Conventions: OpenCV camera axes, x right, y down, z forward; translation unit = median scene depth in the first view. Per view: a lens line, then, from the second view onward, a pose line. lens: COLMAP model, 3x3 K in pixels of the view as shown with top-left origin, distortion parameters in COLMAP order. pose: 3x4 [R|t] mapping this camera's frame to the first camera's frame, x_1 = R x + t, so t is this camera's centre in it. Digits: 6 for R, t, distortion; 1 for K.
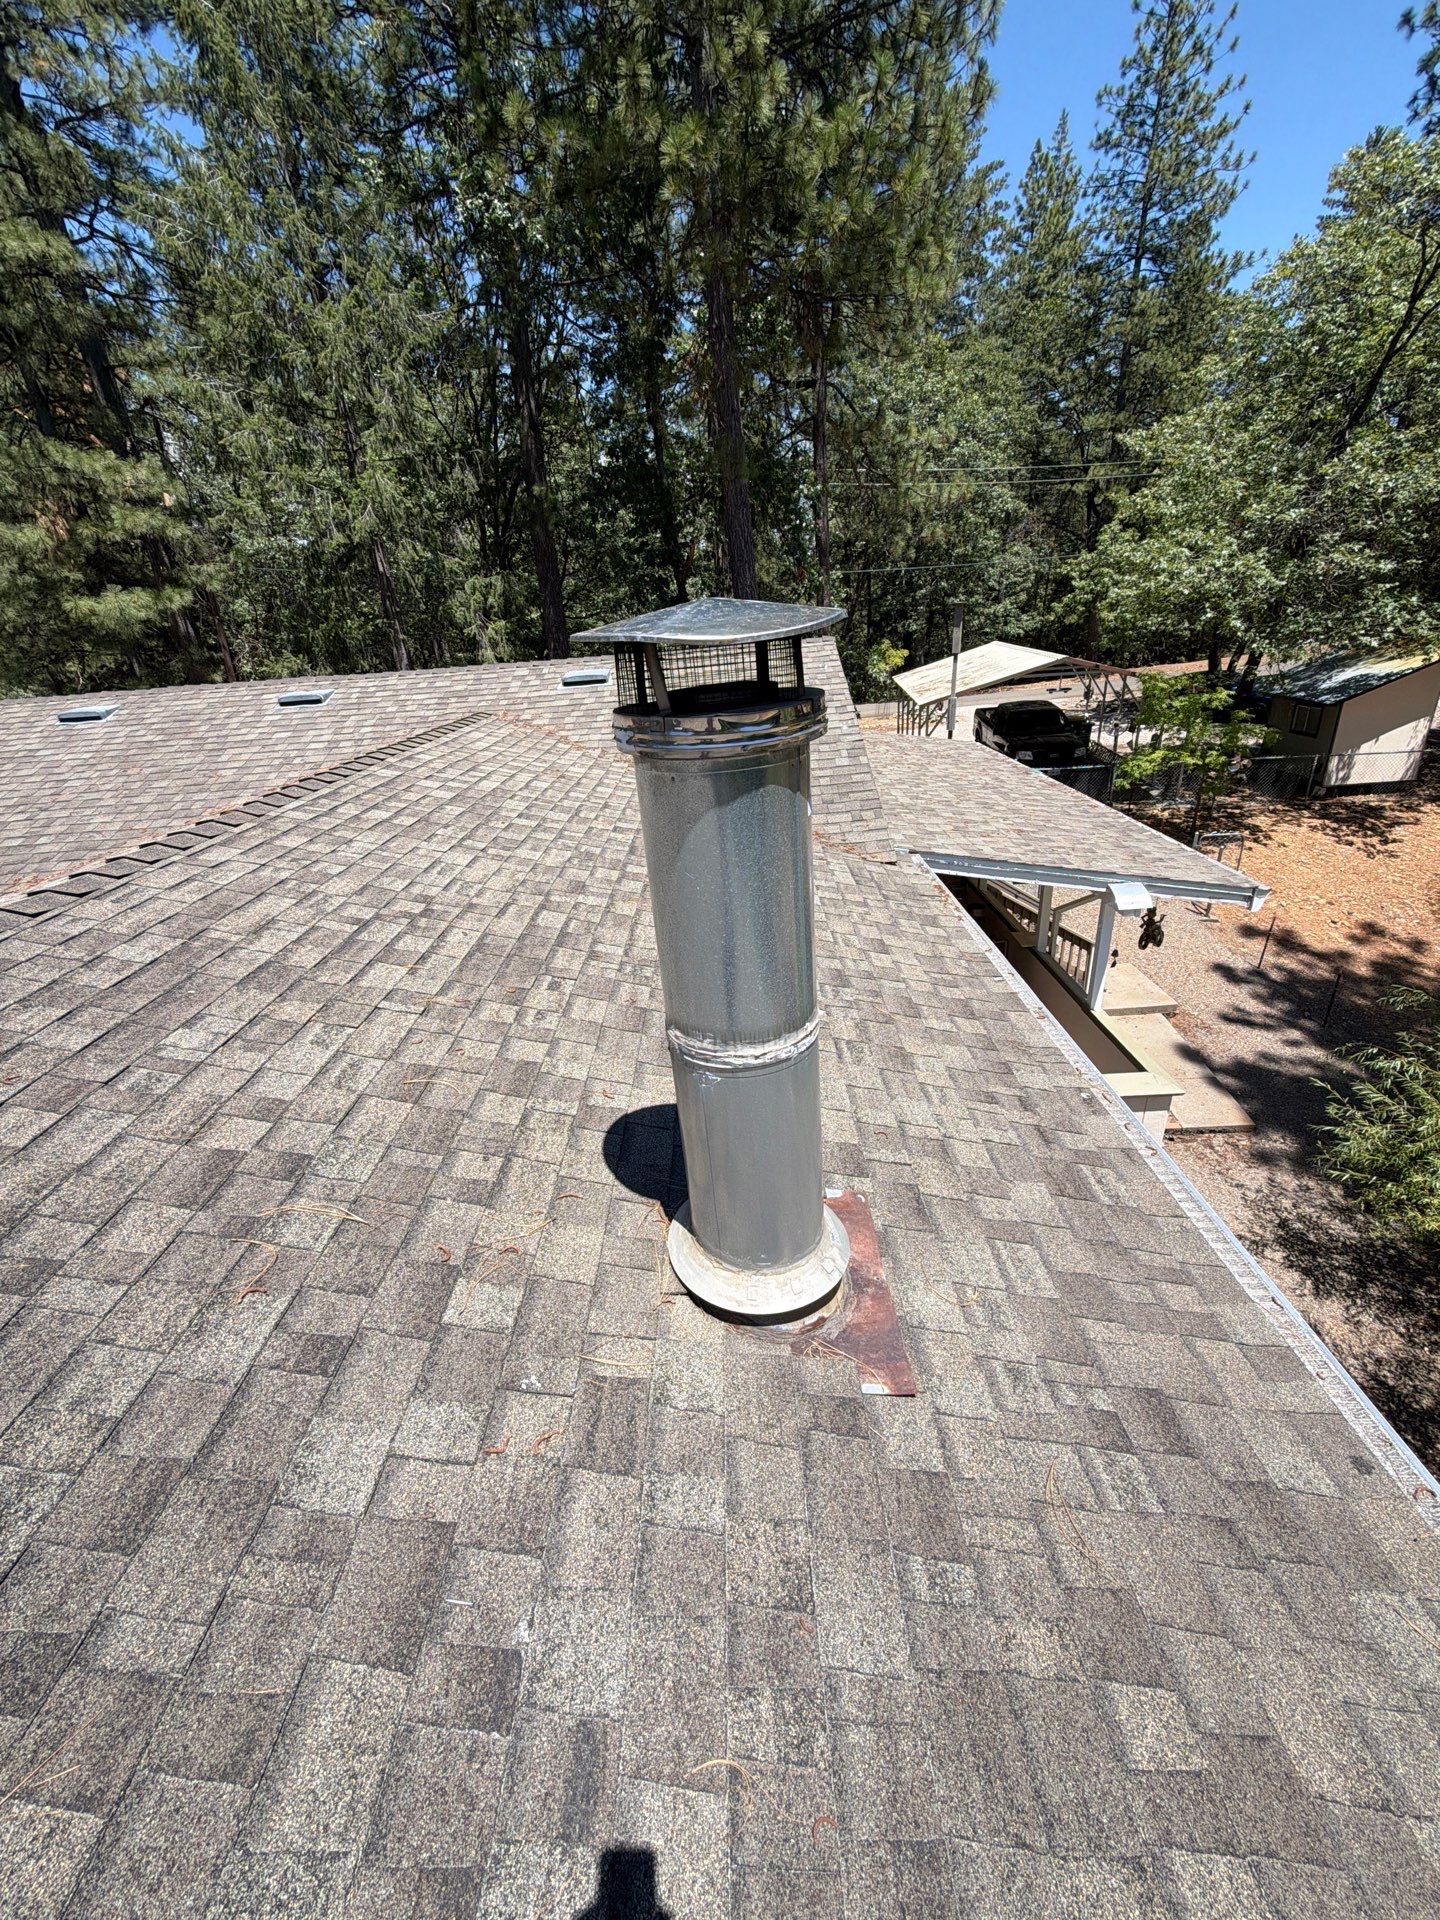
lens RADIAL K [[762.9, 0, 721.5], [0, 762.9, 960.1], [0, 0, 1]] dist [0.001673, 0.000051]
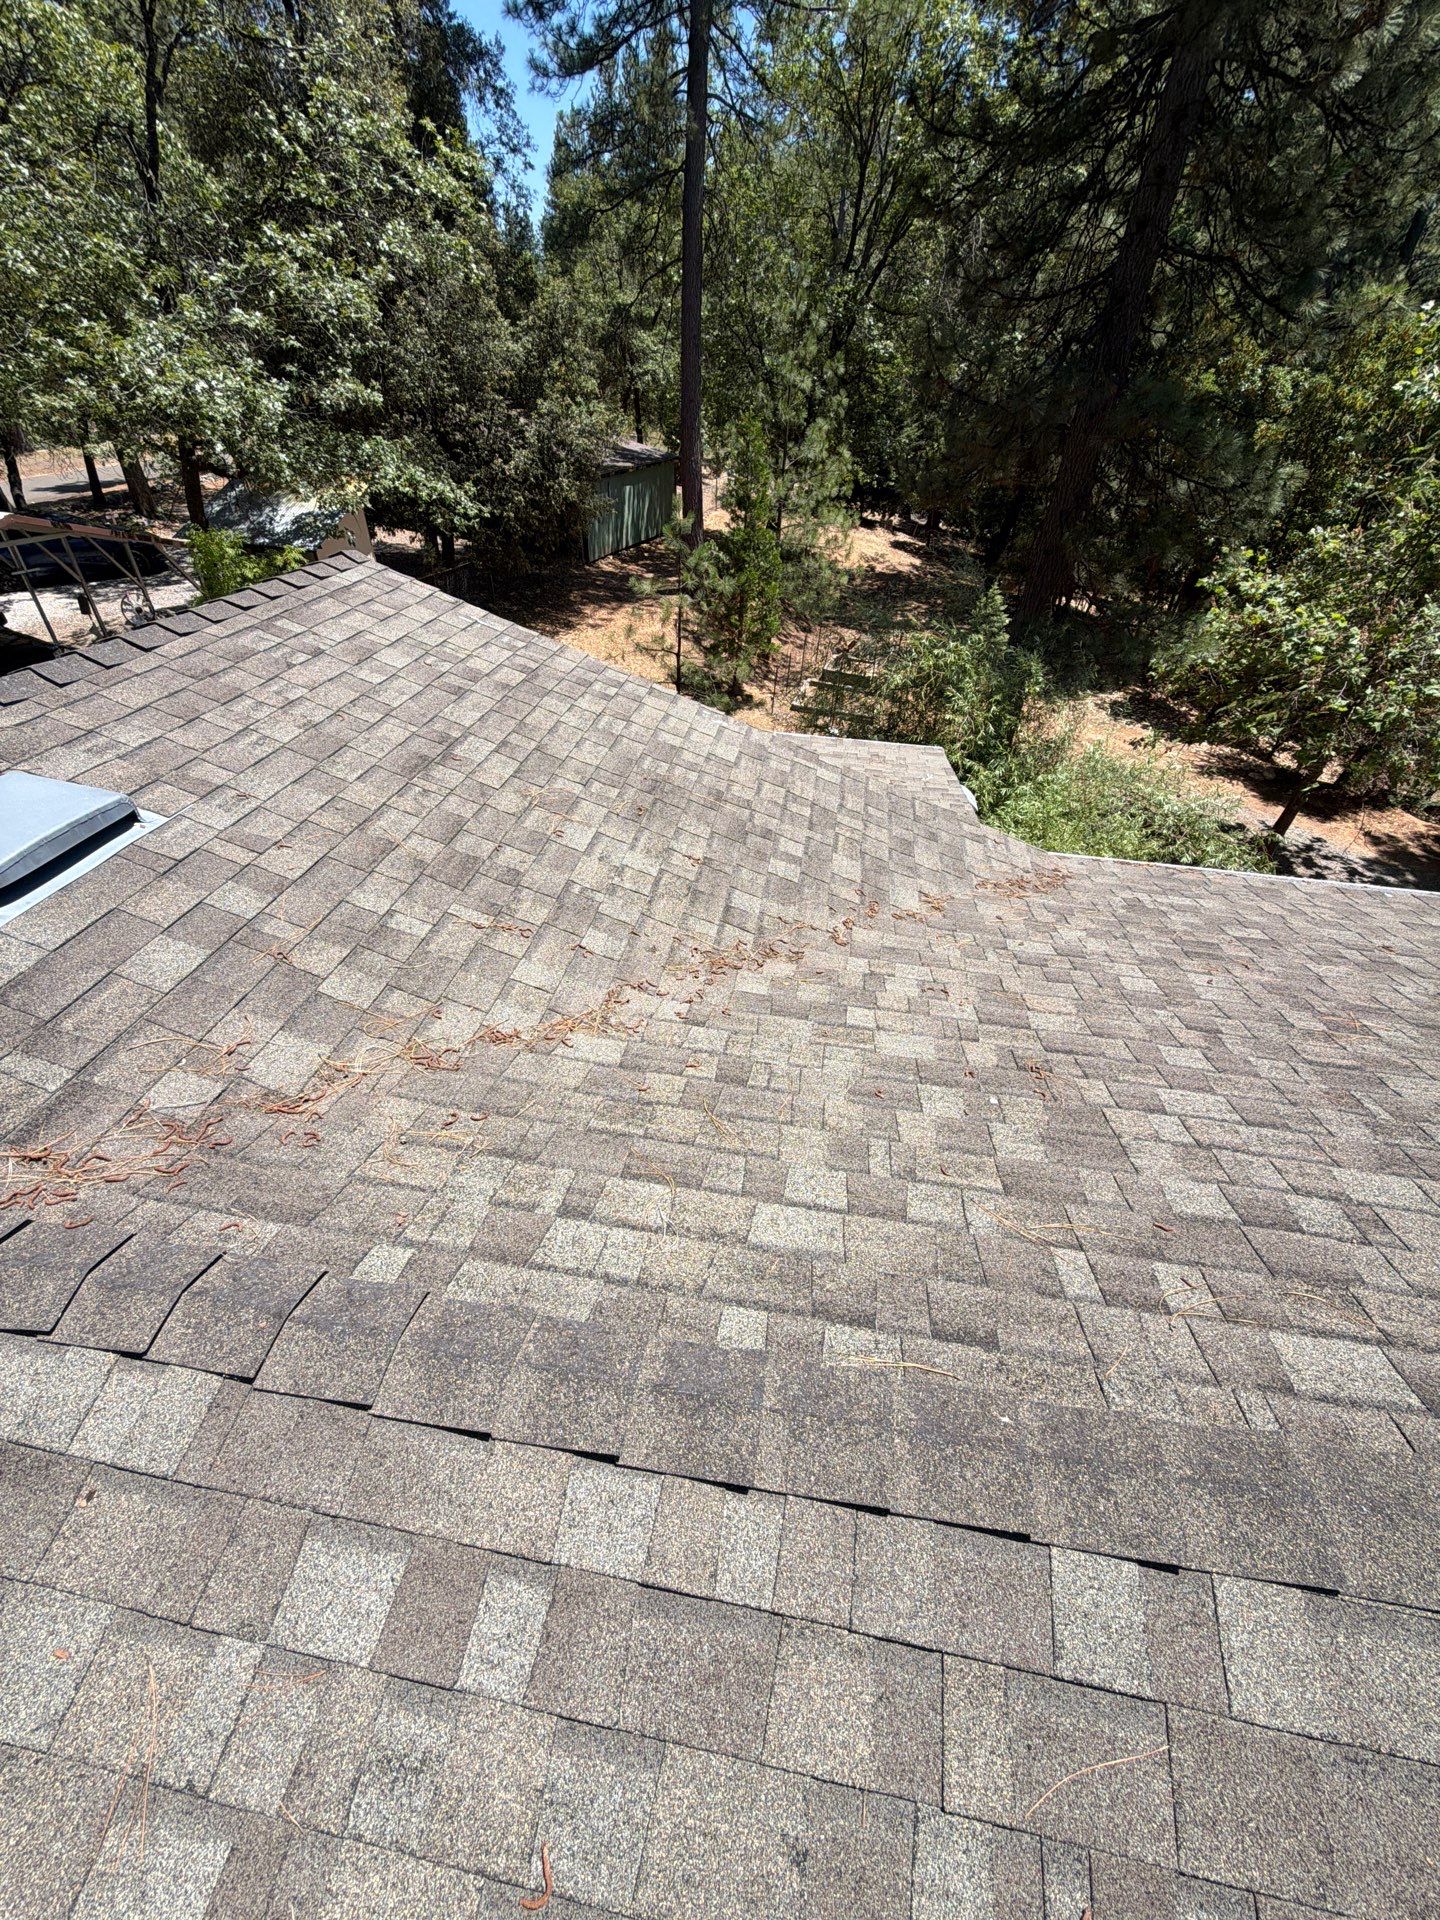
lens RADIAL K [[776.9, 0, 722.3], [0, 776.9, 955.0], [0, 0, 1]] dist [0.000141, -0.000119]
pose [[0.159128, -0.537463, 0.828137, -0.189237], [0.372922, 0.809403, 0.453647, -0.188691], [-0.914116, 0.236643, 0.329231, 0.368607]]
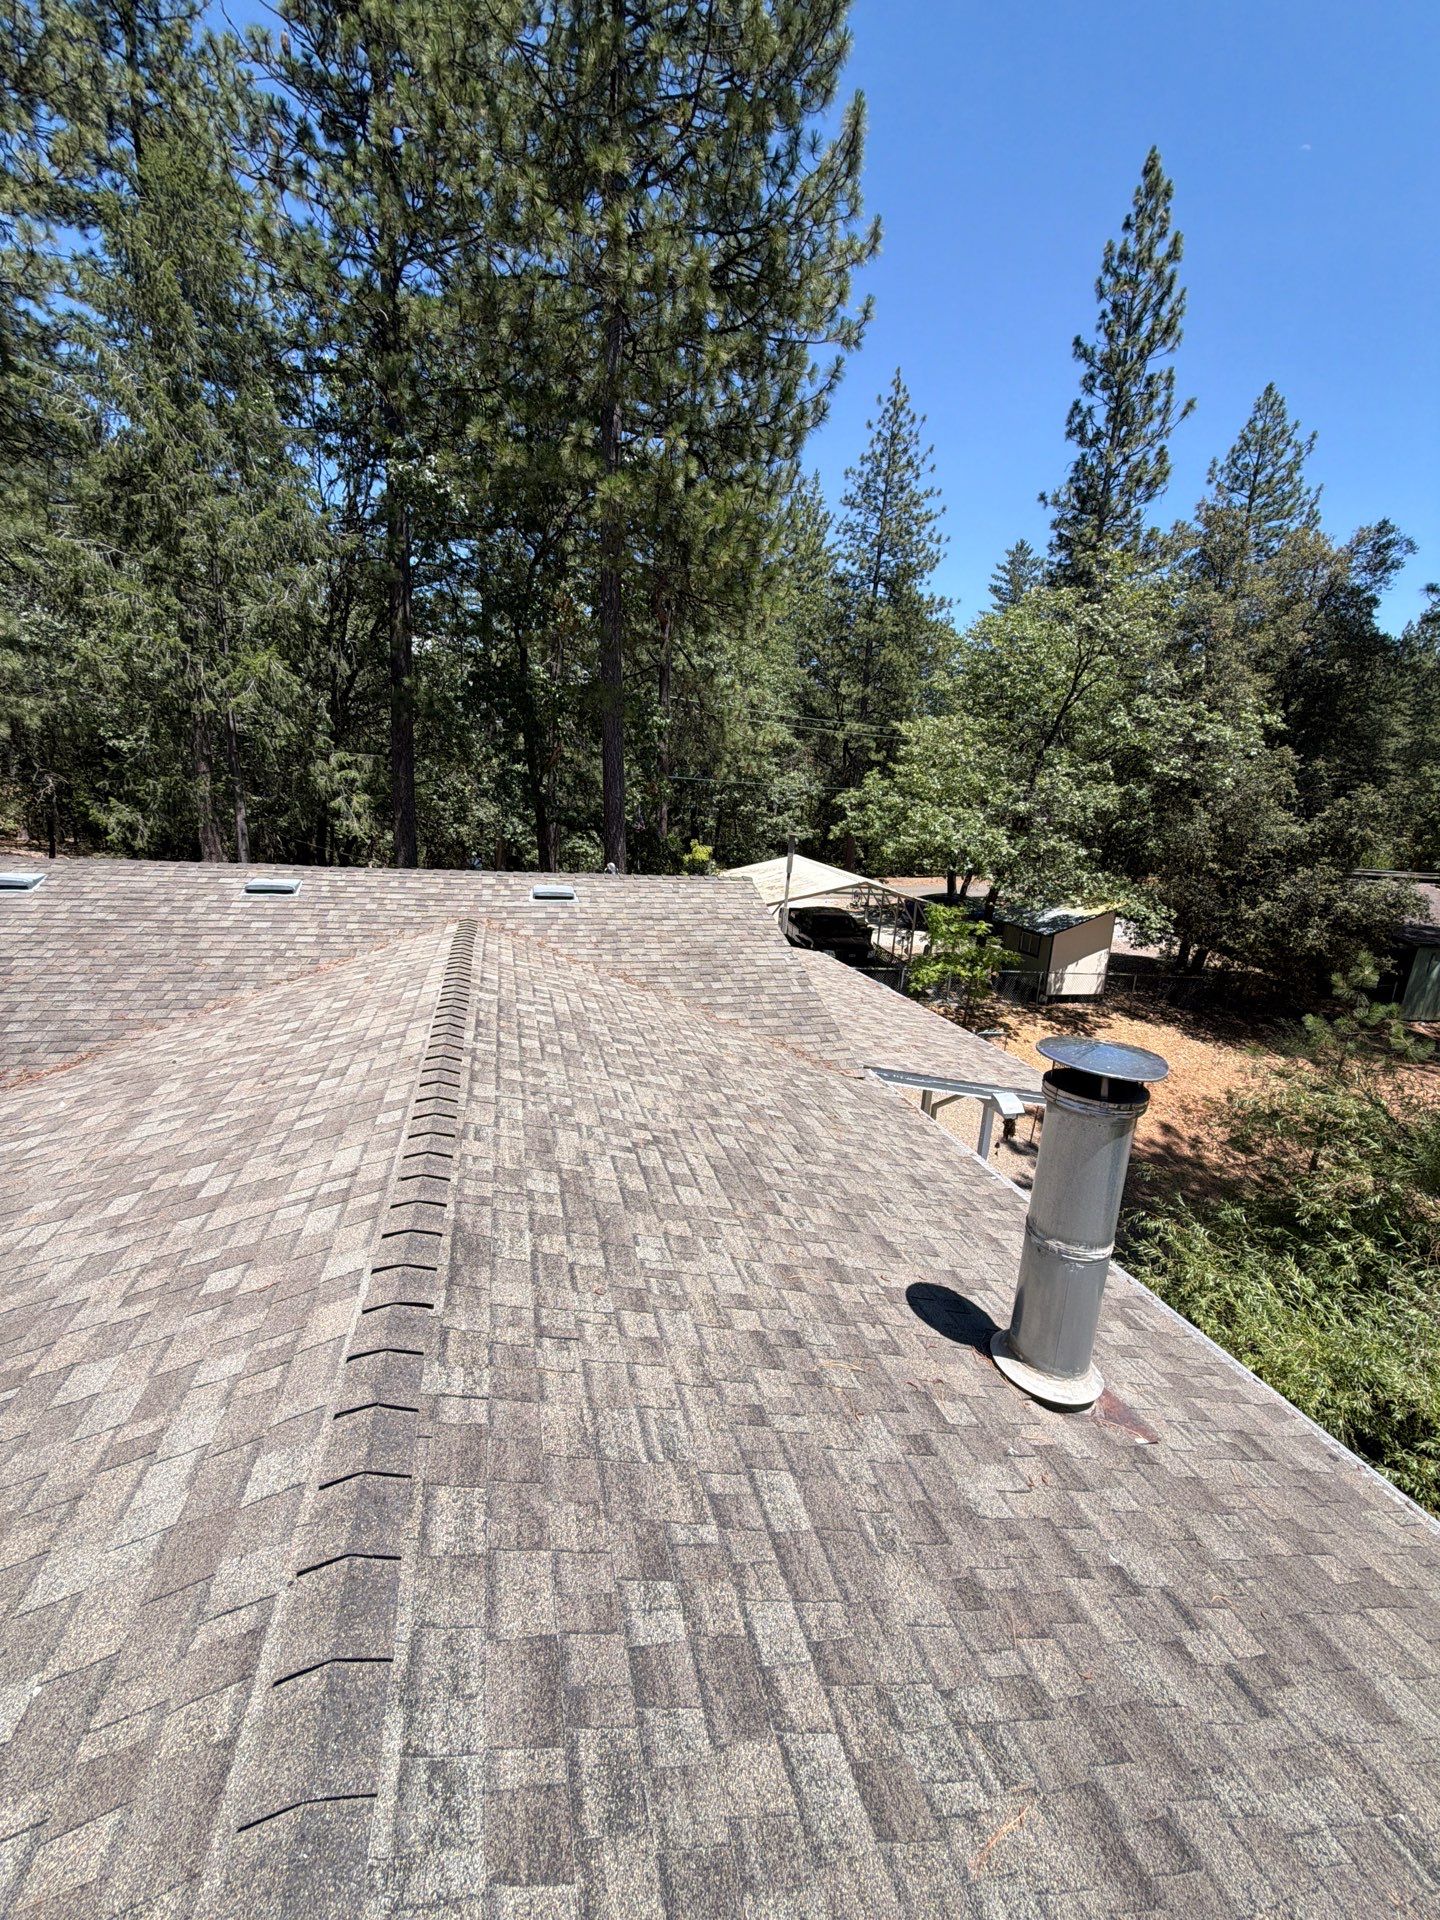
lens RADIAL K [[764.6, 0, 720.0], [0, 764.6, 960.0], [0, 0, 1]] dist [0.002538, -0.001099]
pose [[0.954096, 0.064298, 0.292517, -0.137213], [-0.002721, 0.978504, -0.206210, -0.018566], [-0.299488, 0.195949, 0.933762, -0.063784]]
